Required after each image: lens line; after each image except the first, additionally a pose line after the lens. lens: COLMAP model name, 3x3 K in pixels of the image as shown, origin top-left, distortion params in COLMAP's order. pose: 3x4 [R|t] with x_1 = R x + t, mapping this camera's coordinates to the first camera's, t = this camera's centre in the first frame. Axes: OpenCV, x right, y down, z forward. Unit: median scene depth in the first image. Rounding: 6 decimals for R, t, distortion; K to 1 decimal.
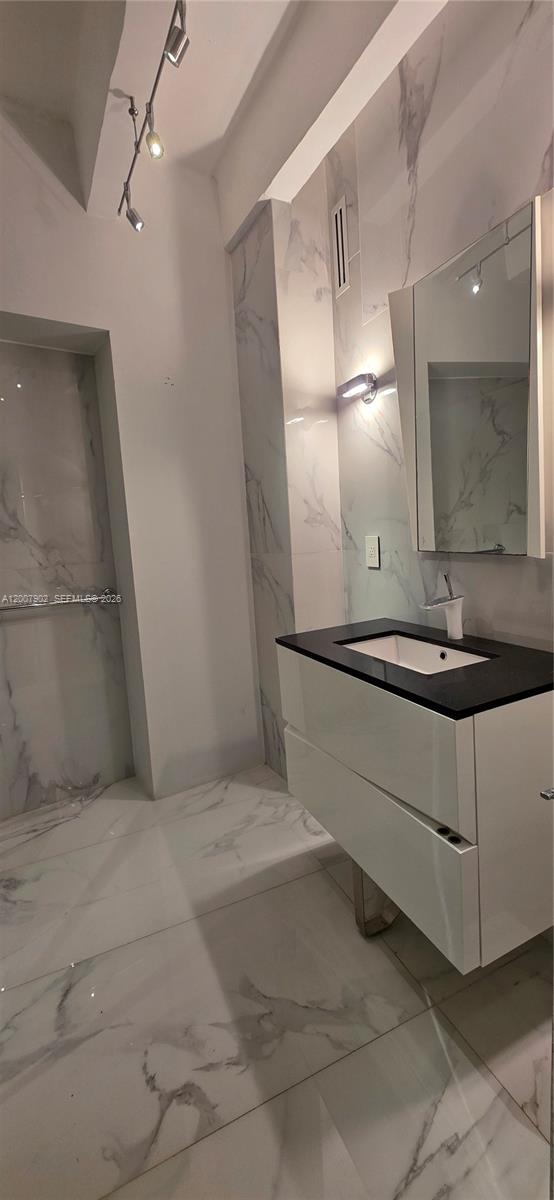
lens RADIAL K [[477.7, 0, 285.0], [0, 477.7, 598.7], [0, 0, 1]] dist [0.004104, 0.000334]
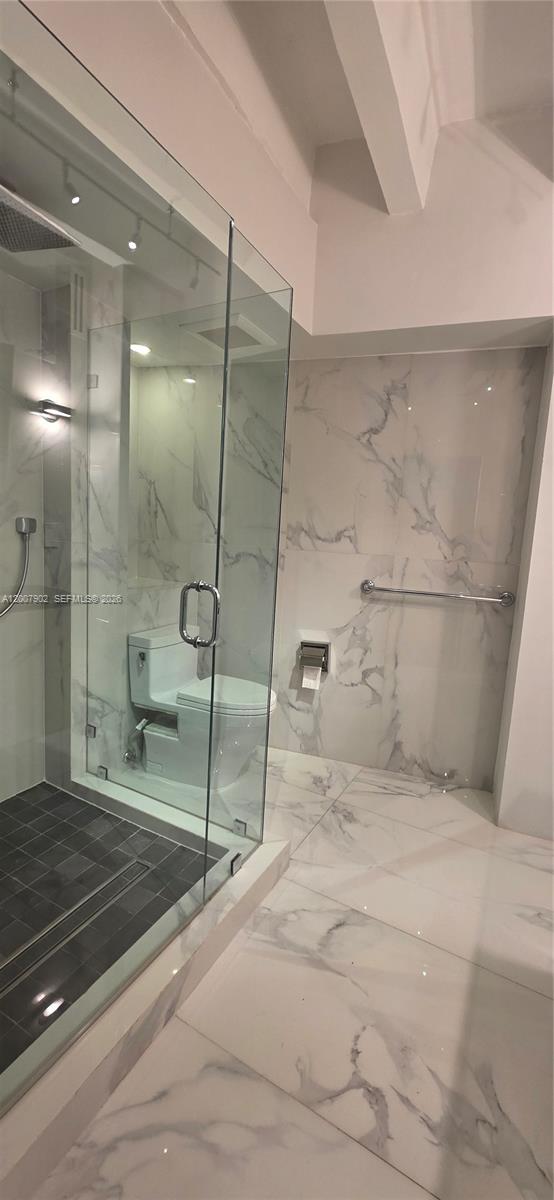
lens RADIAL K [[477.7, 0, 282.2], [0, 477.7, 597.1], [0, 0, 1]] dist [0.004104, 0.000334]
pose [[0.591628, 0.199771, -0.781068, 0.134721], [-0.200584, 0.974823, 0.097393, -0.018453], [0.780860, 0.099049, 0.616804, 0.073303]]
